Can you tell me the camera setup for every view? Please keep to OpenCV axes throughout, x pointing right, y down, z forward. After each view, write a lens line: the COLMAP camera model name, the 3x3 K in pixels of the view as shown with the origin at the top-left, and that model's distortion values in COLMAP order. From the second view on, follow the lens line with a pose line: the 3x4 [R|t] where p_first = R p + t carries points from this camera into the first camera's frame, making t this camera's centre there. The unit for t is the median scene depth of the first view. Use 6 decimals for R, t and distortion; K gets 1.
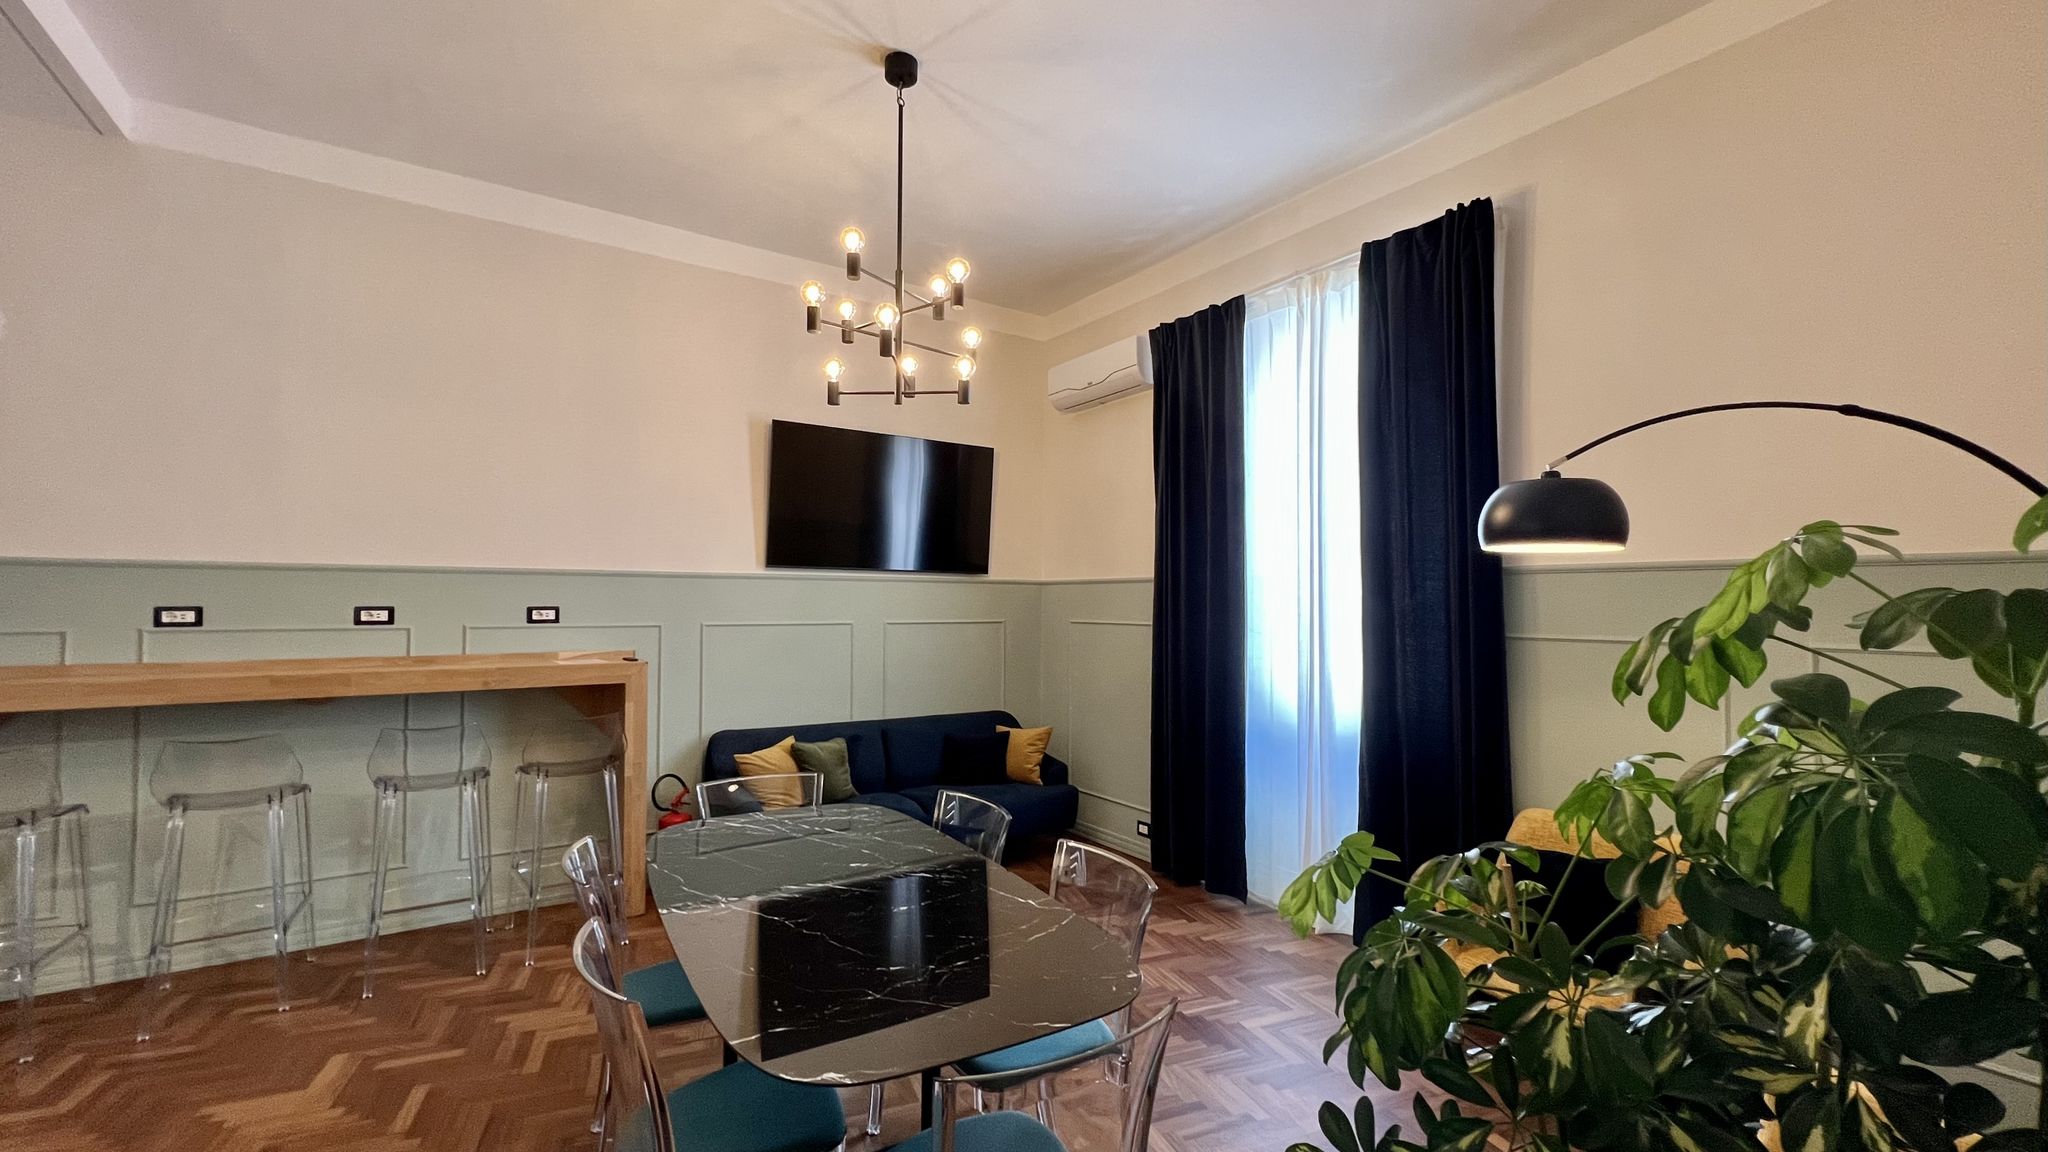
lens RADIAL K [[833.1, 0, 1022.6], [0, 833.1, 579.7], [0, 0, 1]] dist [-0.001176, 0.000701]
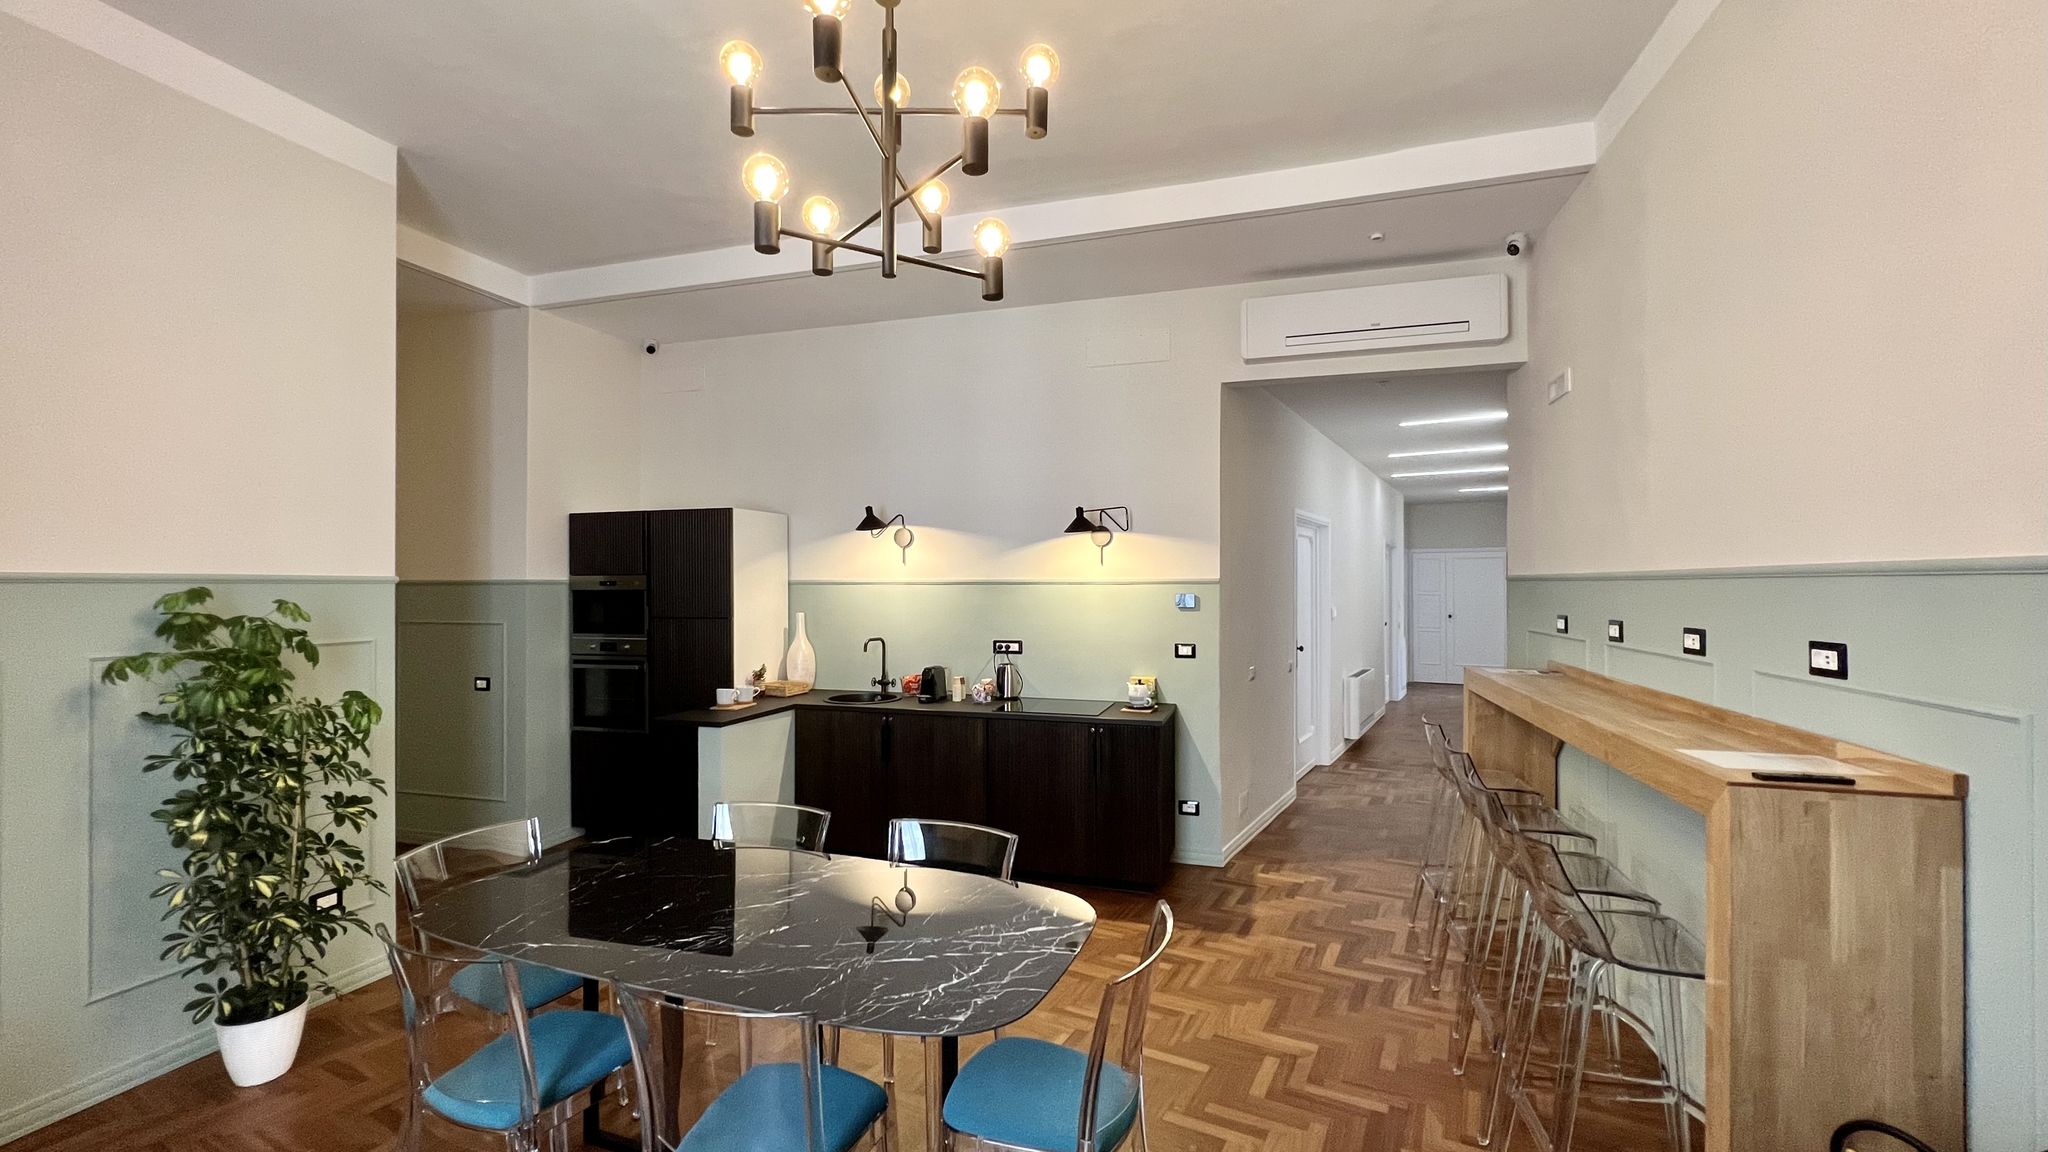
lens RADIAL K [[833.1, 0, 1022.6], [0, 833.1, 579.7], [0, 0, 1]] dist [-0.001176, 0.000701]
pose [[-0.775424, -0.007069, -0.631402, 0.110207], [0.014311, 0.999484, -0.028764, 0.003767], [0.631279, -0.031340, -0.774922, 1.291325]]
